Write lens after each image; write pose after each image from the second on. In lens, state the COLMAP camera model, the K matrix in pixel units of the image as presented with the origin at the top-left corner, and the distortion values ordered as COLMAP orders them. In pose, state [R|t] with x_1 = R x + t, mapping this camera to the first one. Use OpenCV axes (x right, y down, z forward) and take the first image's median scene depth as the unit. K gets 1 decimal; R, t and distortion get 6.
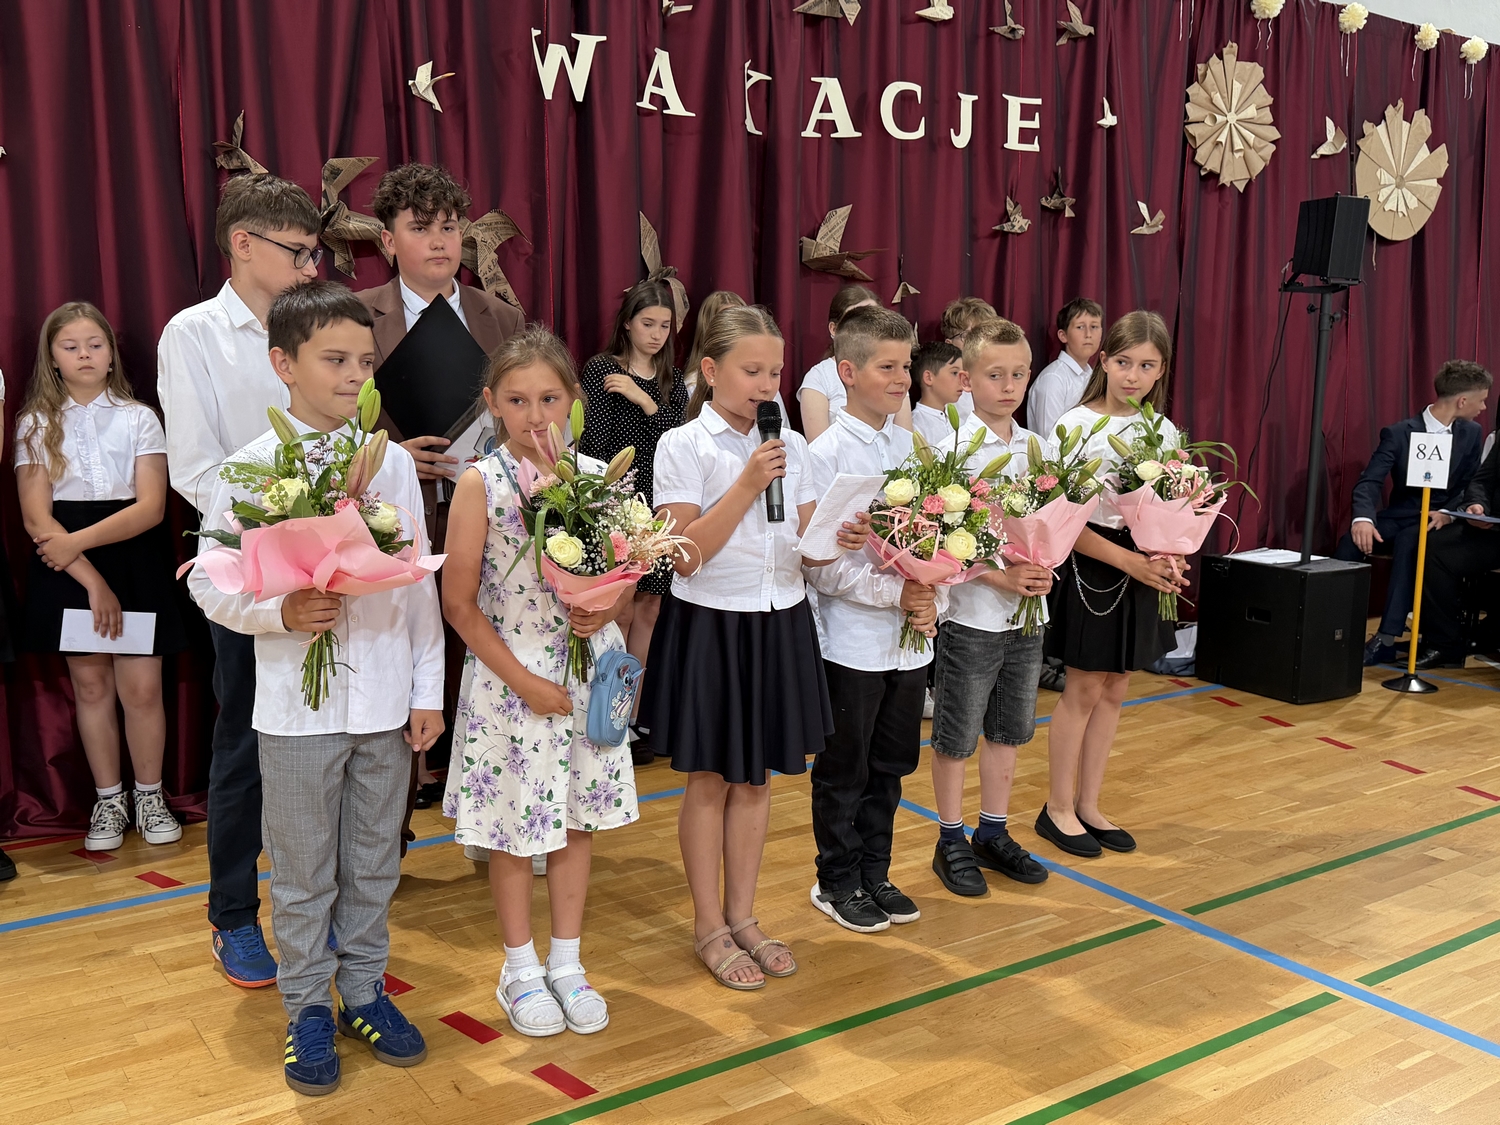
lens RADIAL K [[1426.7, 0, 773.8], [0, 1426.7, 596.9], [0, 0, 1]] dist [-0.032007, 0.000000]
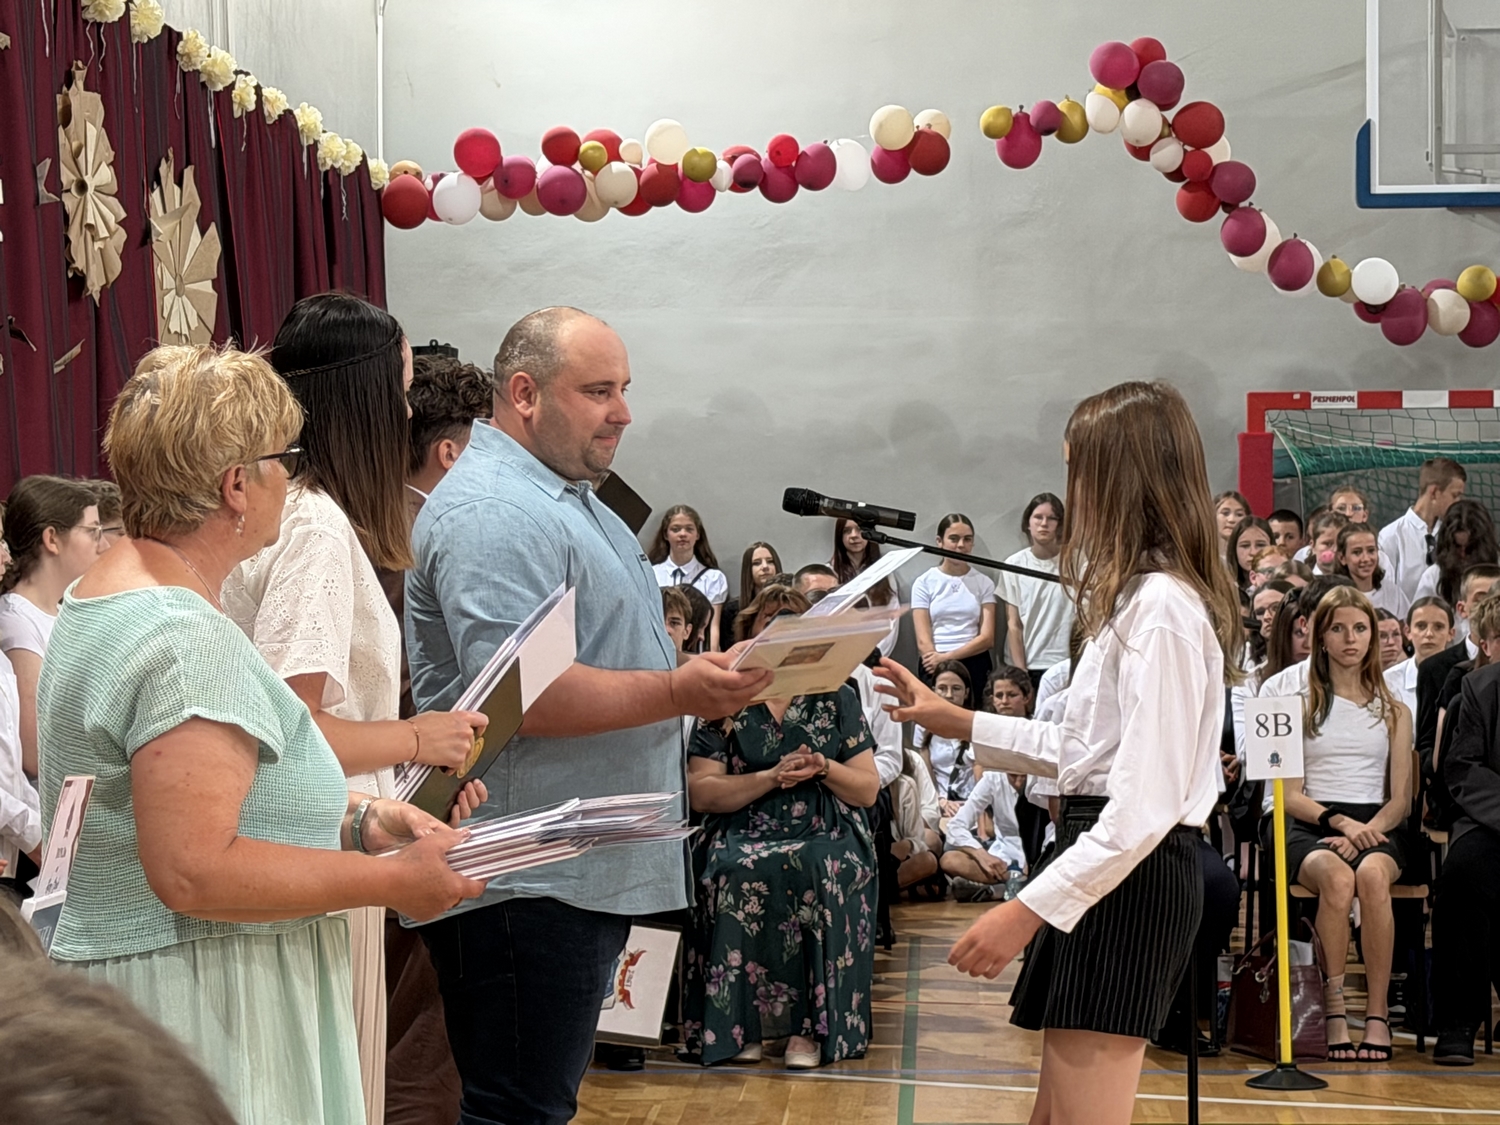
lens RADIAL K [[3682.8, 0, 750.8], [0, 3682.8, 562.8], [0, 0, 1]] dist [0.113657, 0.000000]
pose [[0.626886, -0.000417, 0.779111, -0.947021], [0.121629, 0.987791, -0.097336, 0.006104], [-0.769558, 0.155781, 0.619283, -0.204379]]
